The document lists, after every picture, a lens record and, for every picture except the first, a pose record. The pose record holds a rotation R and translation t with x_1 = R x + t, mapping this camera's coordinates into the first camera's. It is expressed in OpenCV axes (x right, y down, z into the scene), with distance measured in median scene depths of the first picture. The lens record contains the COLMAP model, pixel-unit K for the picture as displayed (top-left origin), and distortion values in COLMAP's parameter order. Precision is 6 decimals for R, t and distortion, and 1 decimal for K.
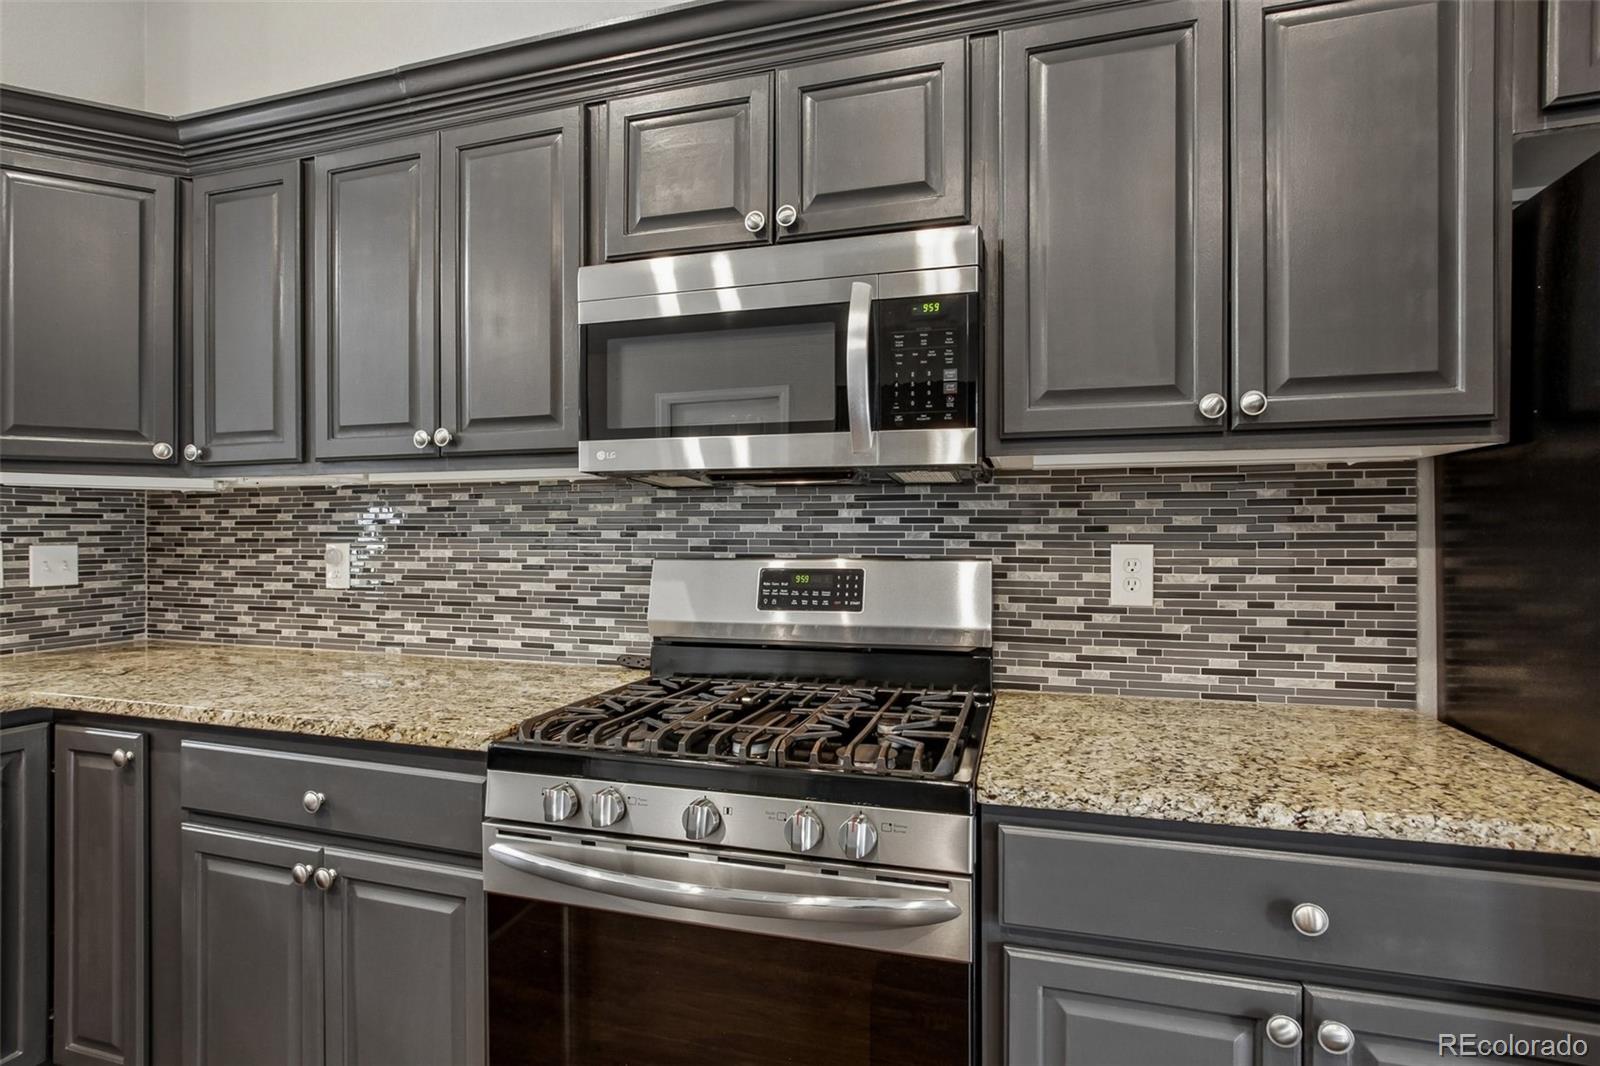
lens RADIAL K [[796.1, 0, 783.0], [0, 796.1, 537.6], [0, 0, 1]] dist [-0.015107, 0.001332]
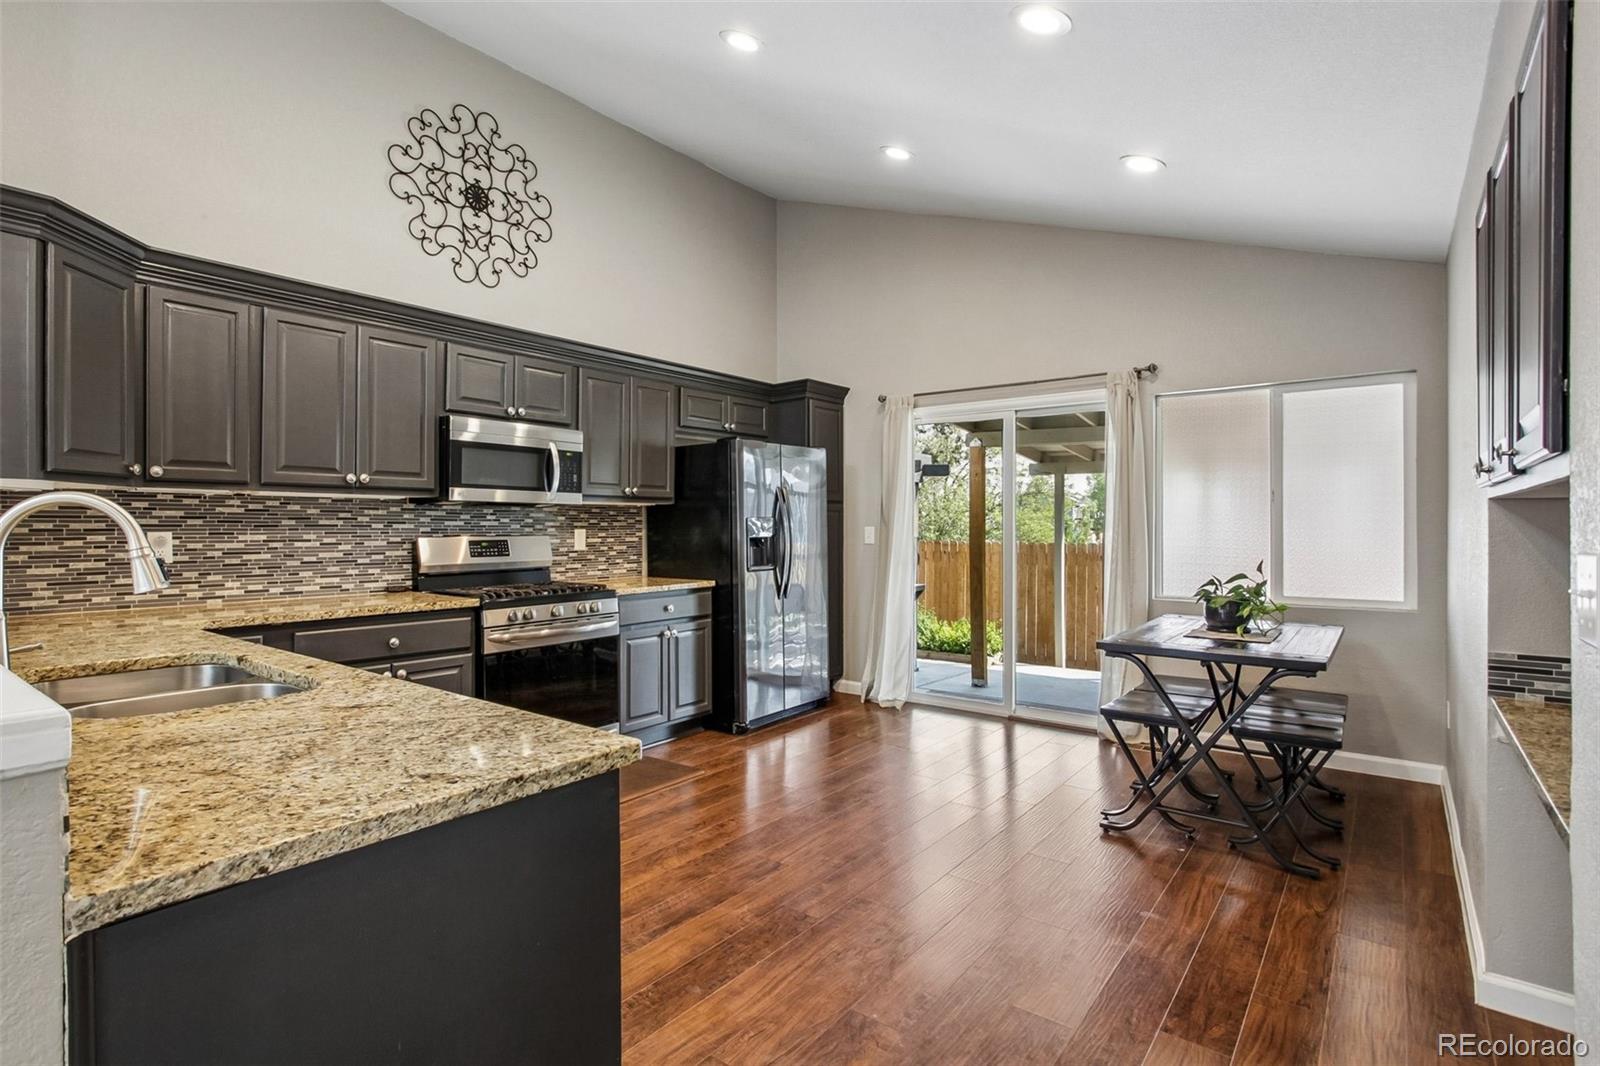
lens RADIAL K [[796.1, 0, 805.8], [0, 796.1, 517.6], [0, 0, 1]] dist [-0.015107, 0.001332]
pose [[0.336265, 0.008867, 0.941726, -2.076068], [0.000993, 0.999952, -0.009769, -0.005139], [-0.941767, 0.004221, 0.336240, -0.793239]]
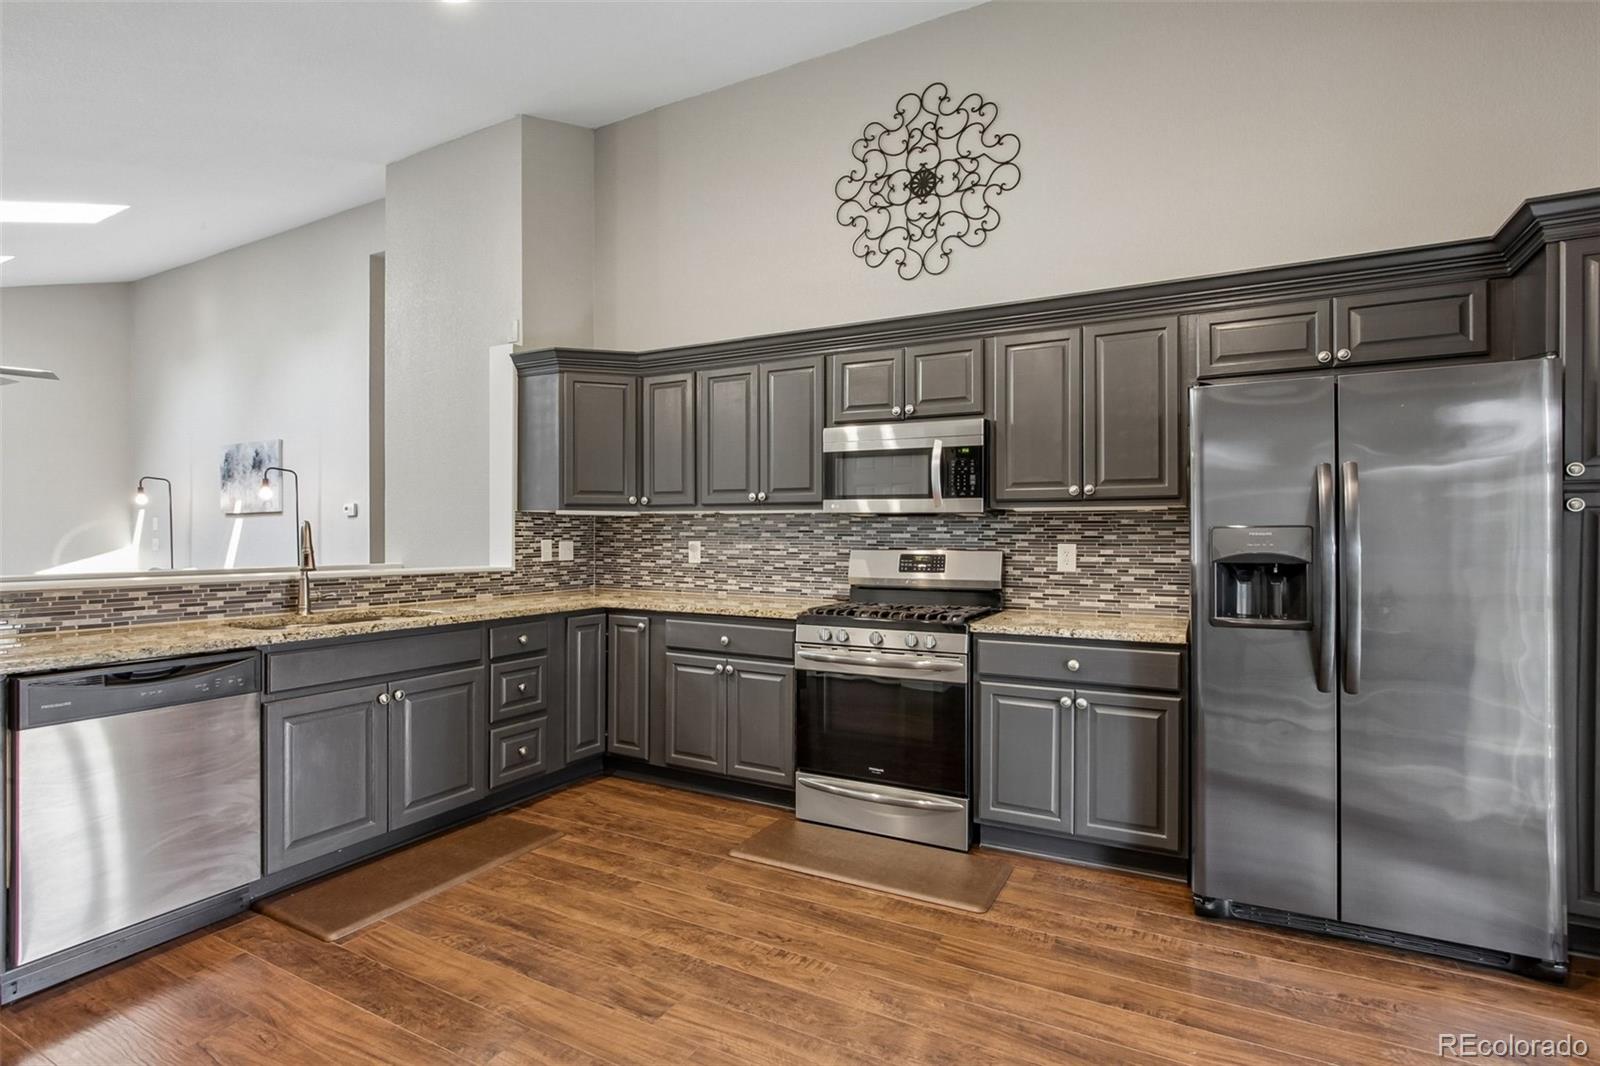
lens RADIAL K [[796.1, 0, 775.7], [0, 796.1, 531.0], [0, 0, 1]] dist [-0.015107, 0.001332]
pose [[0.979013, 0.002351, -0.203784, 0.092962], [-0.003237, 0.999987, -0.004013, -0.016295], [0.203772, 0.004588, 0.979008, -1.356733]]
